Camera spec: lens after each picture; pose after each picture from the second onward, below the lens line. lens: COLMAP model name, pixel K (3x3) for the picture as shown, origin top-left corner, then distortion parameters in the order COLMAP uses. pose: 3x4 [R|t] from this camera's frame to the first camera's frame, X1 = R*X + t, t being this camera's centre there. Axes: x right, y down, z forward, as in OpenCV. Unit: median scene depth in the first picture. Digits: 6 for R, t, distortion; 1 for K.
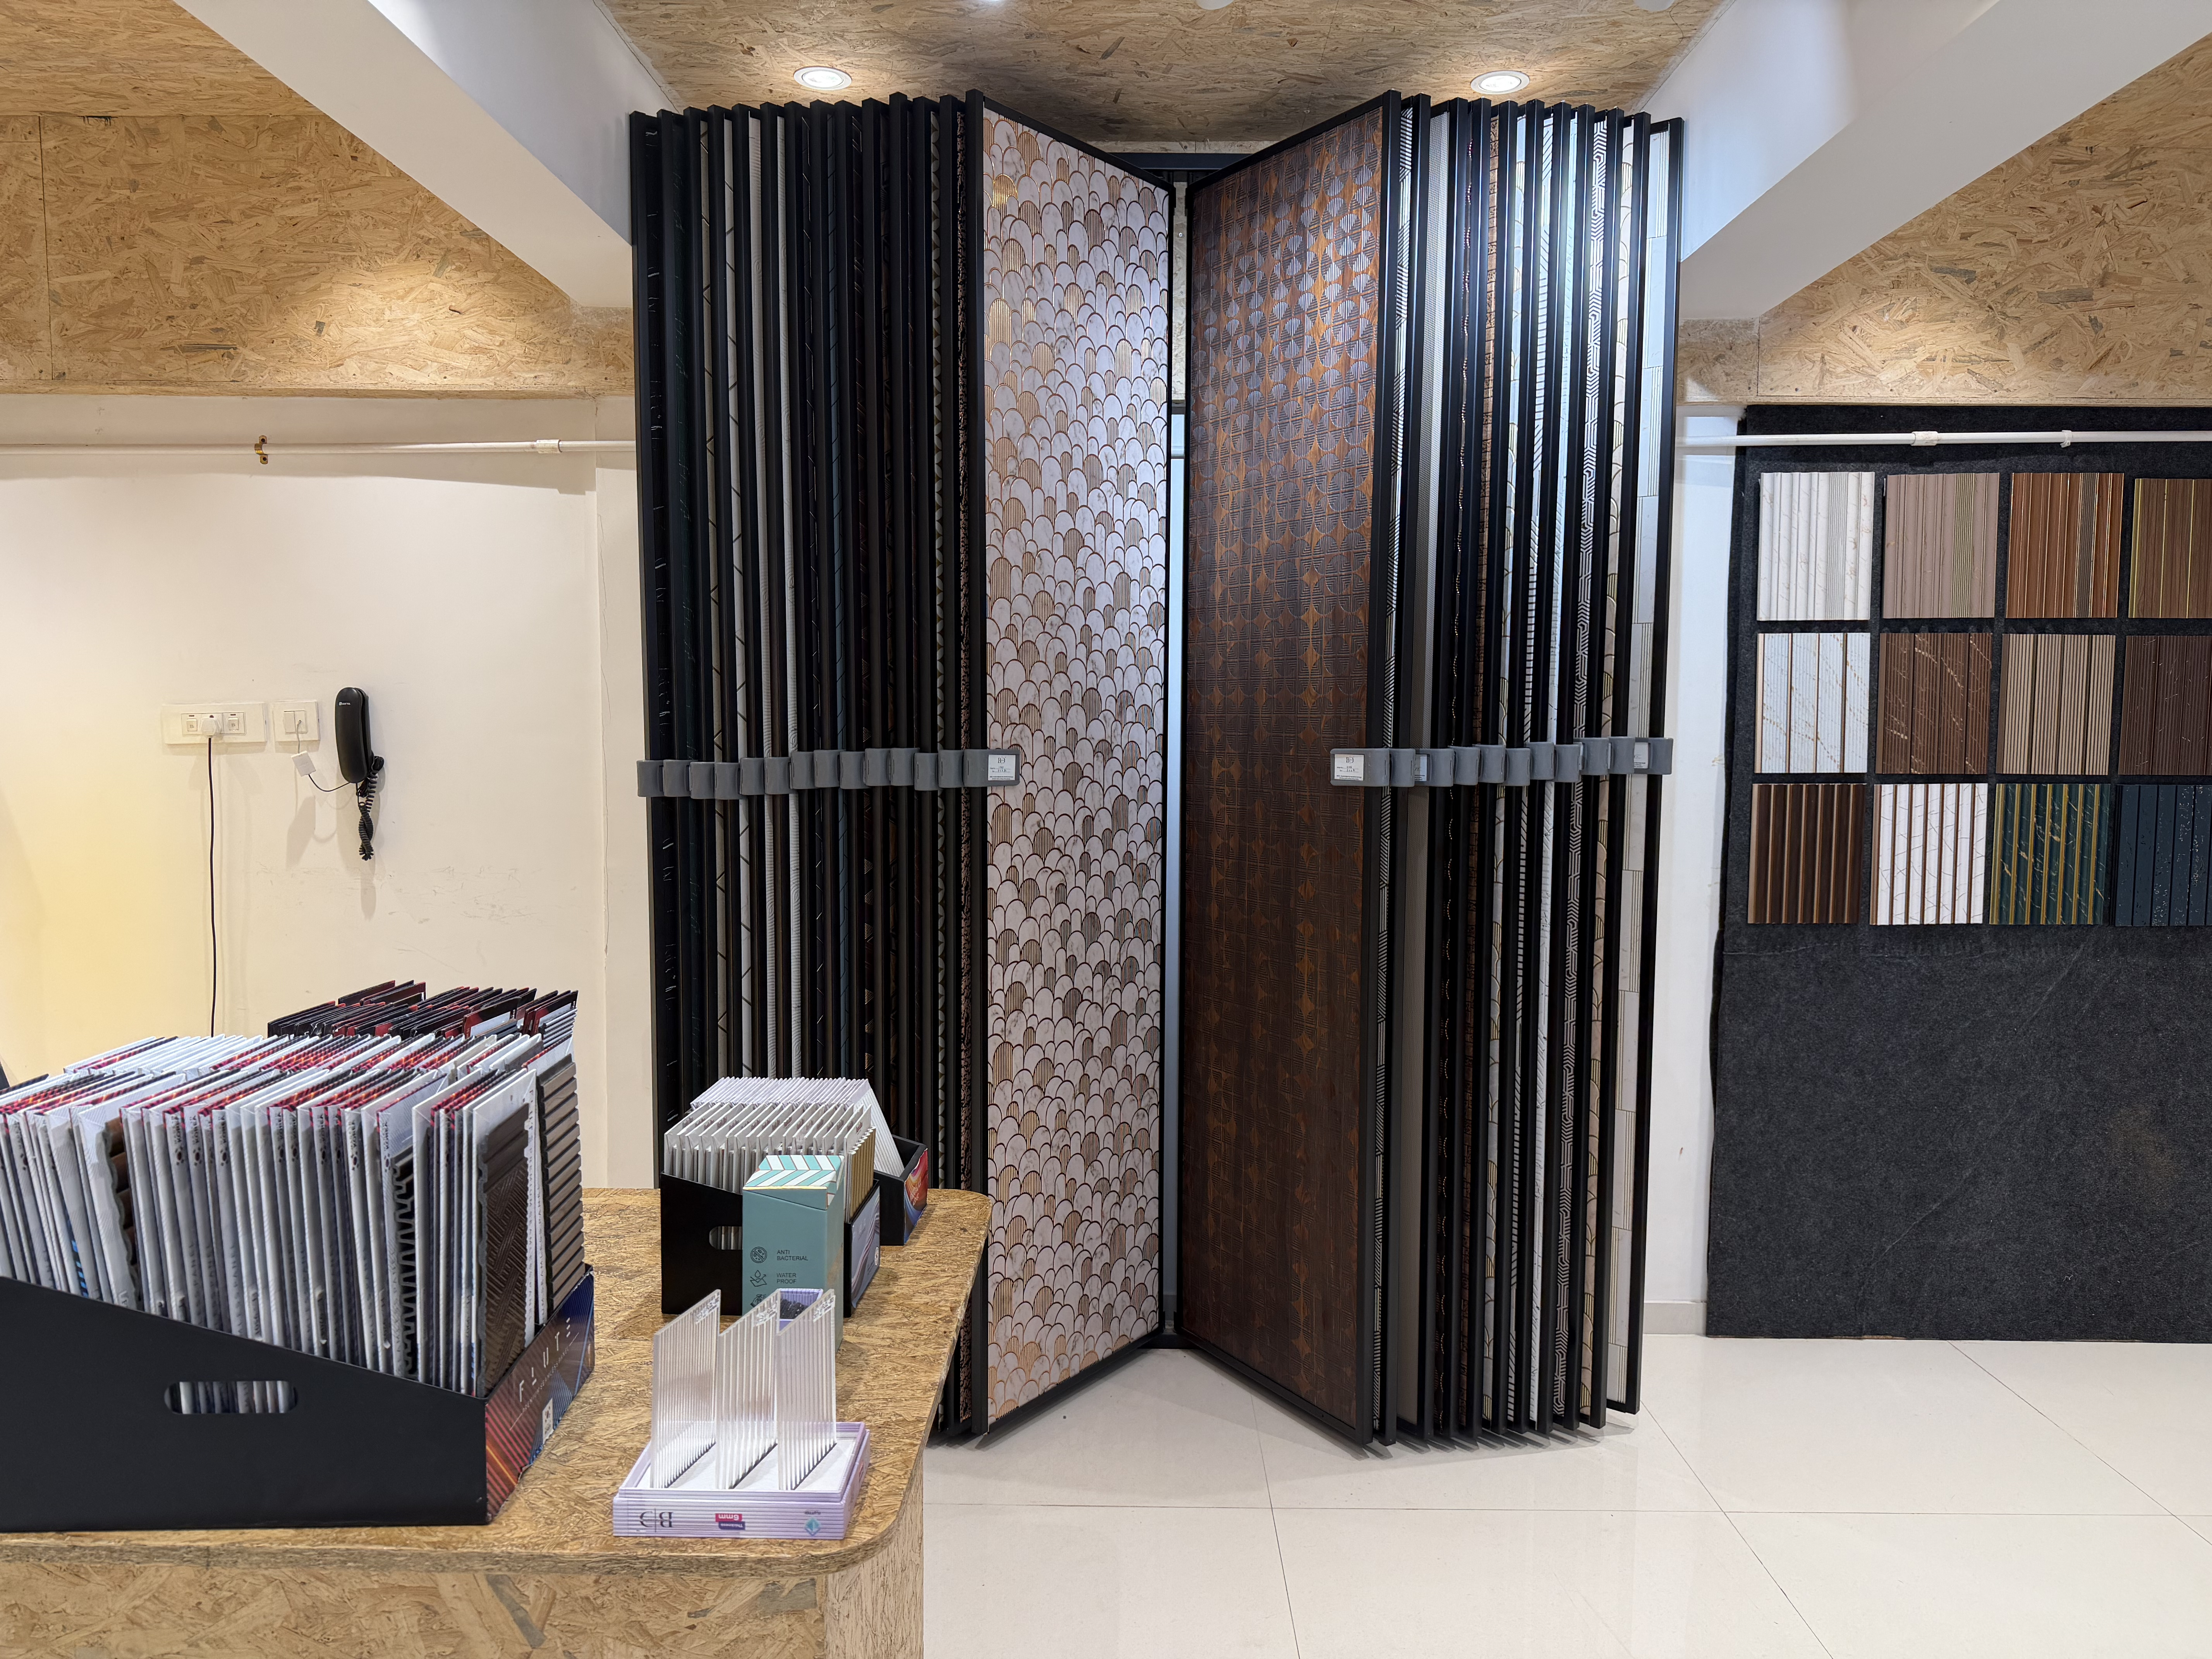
lens RADIAL K [[1576.2, 0, 1119.9], [0, 1576.2, 847.7], [0, 0, 1]] dist [0.185007, -0.331472]
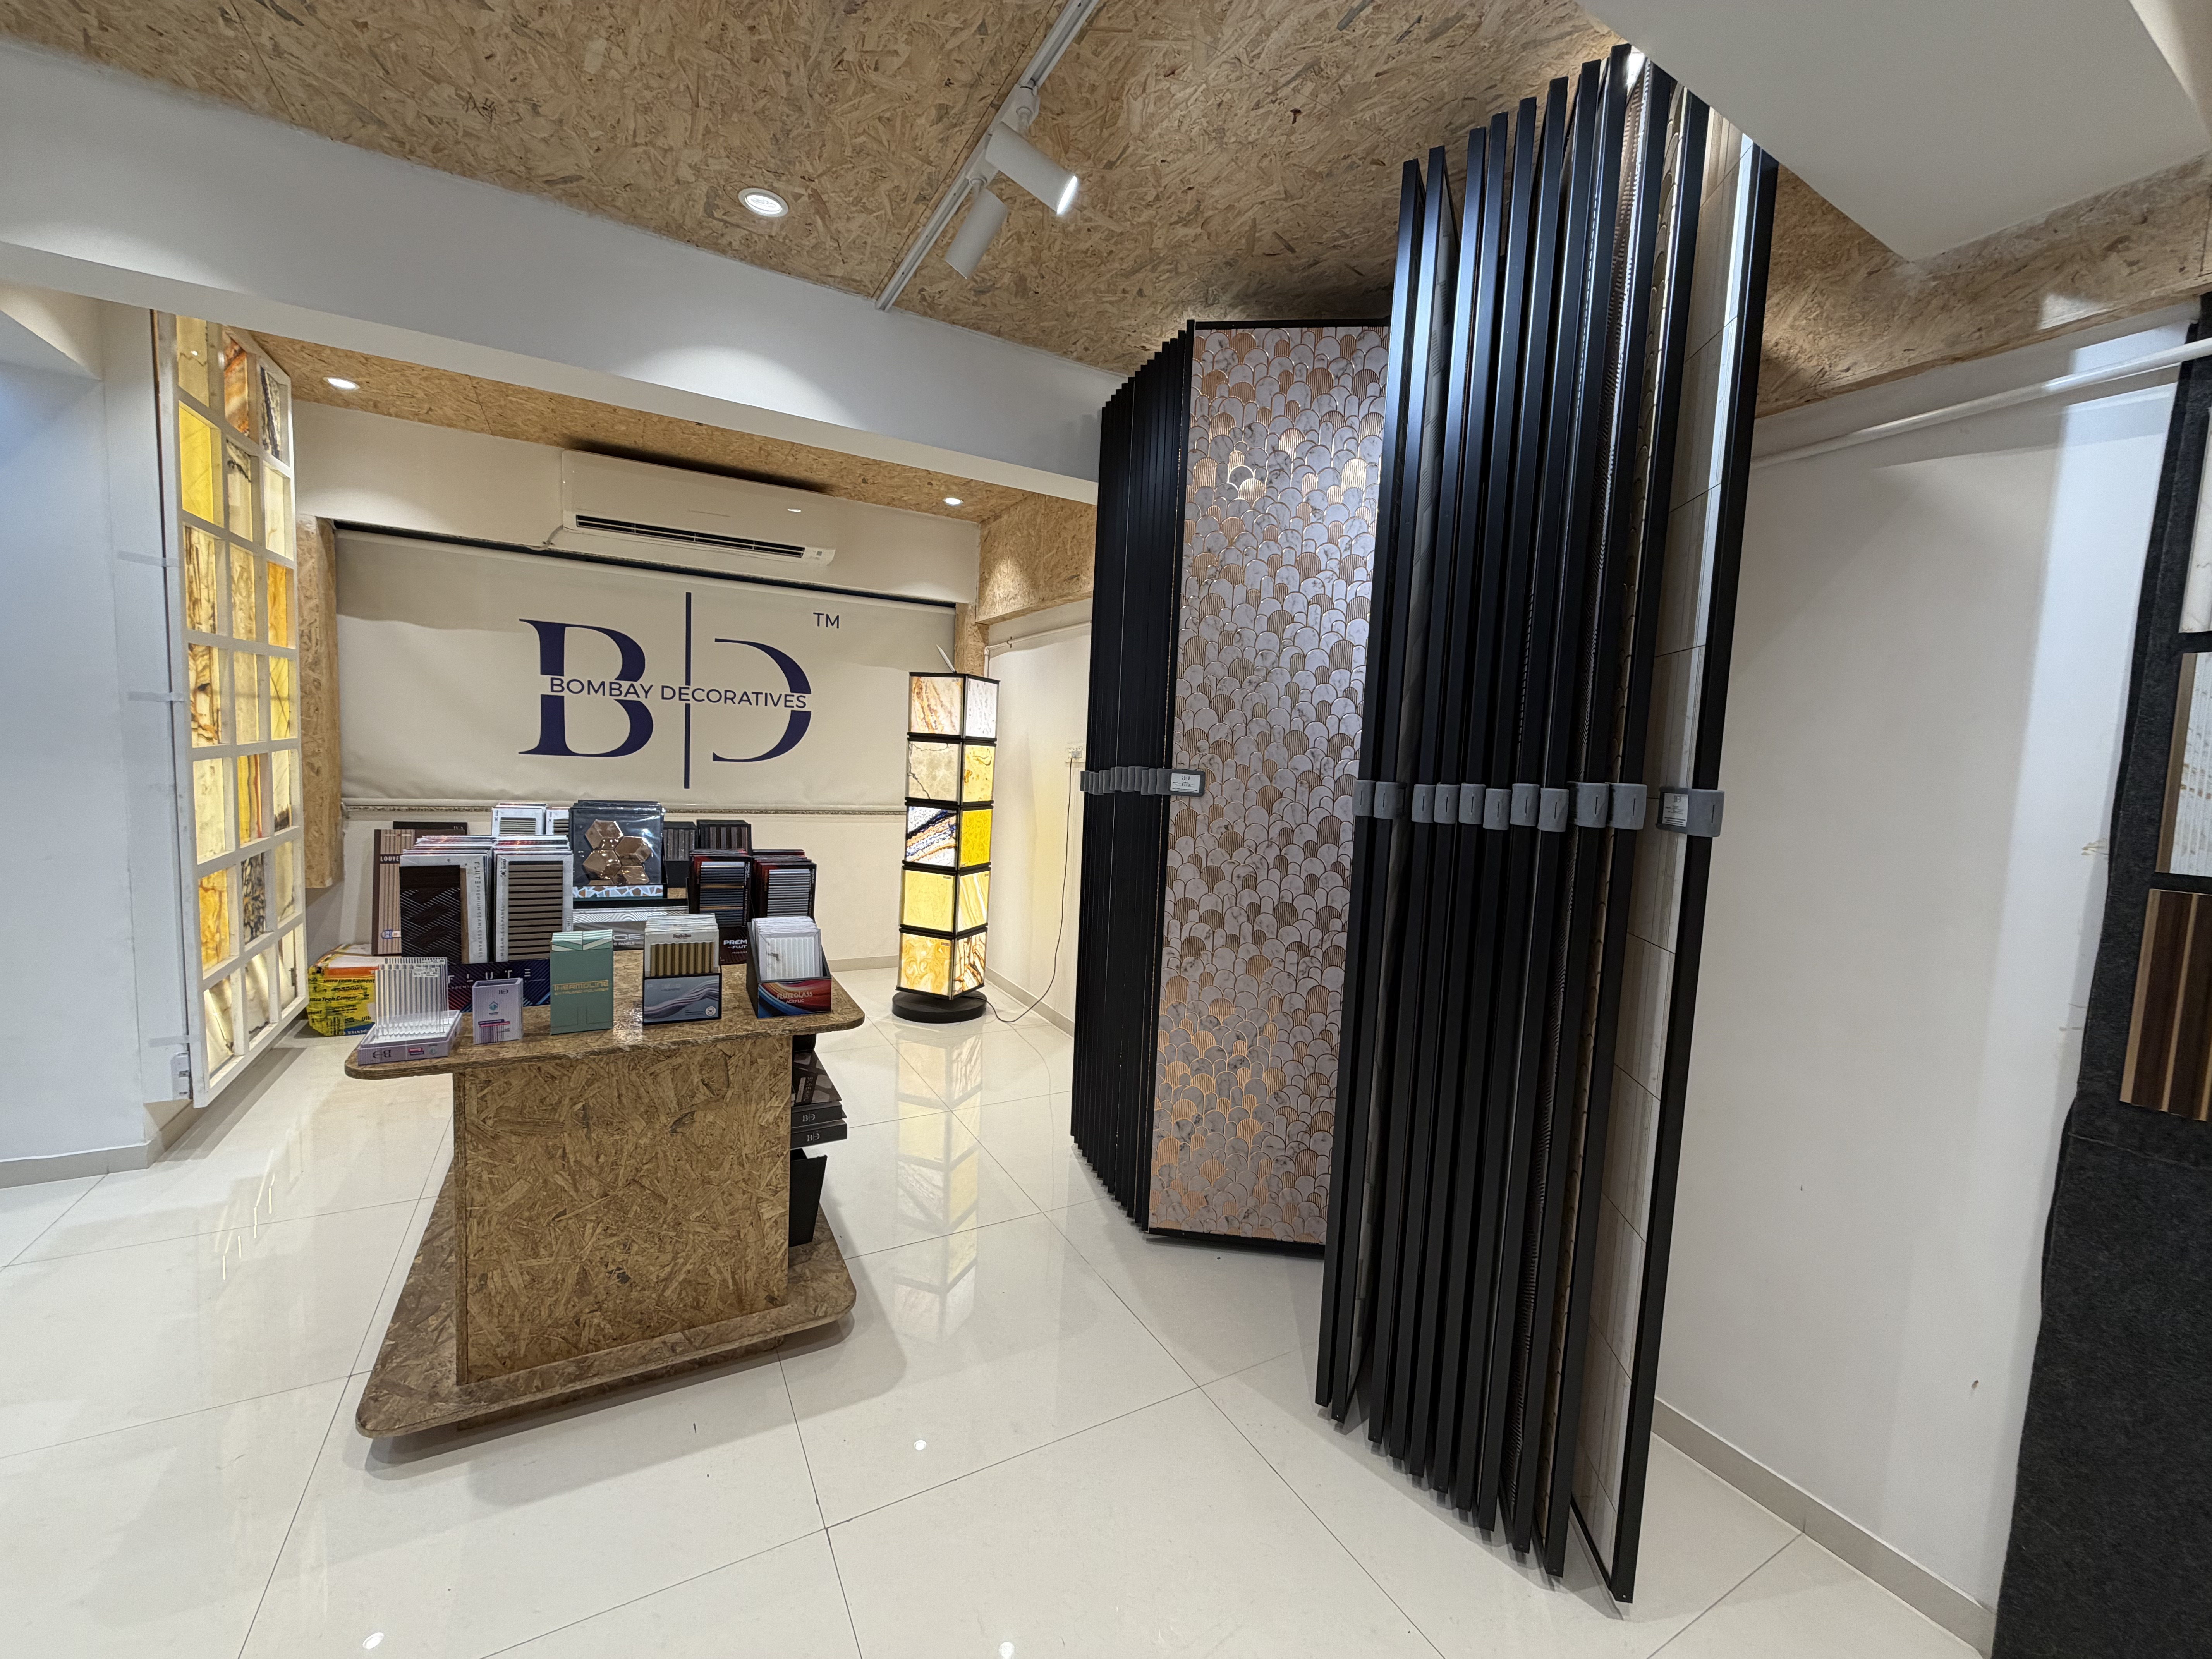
lens RADIAL K [[889.1, 0, 1099.7], [0, 889.1, 832.5], [0, 0, 1]] dist [0.011700, 0.000054]
pose [[0.489690, 0.096341, -0.866557, 0.556638], [-0.118536, 0.992005, 0.043304, -0.030512], [0.863801, 0.081513, 0.497195, 0.509975]]
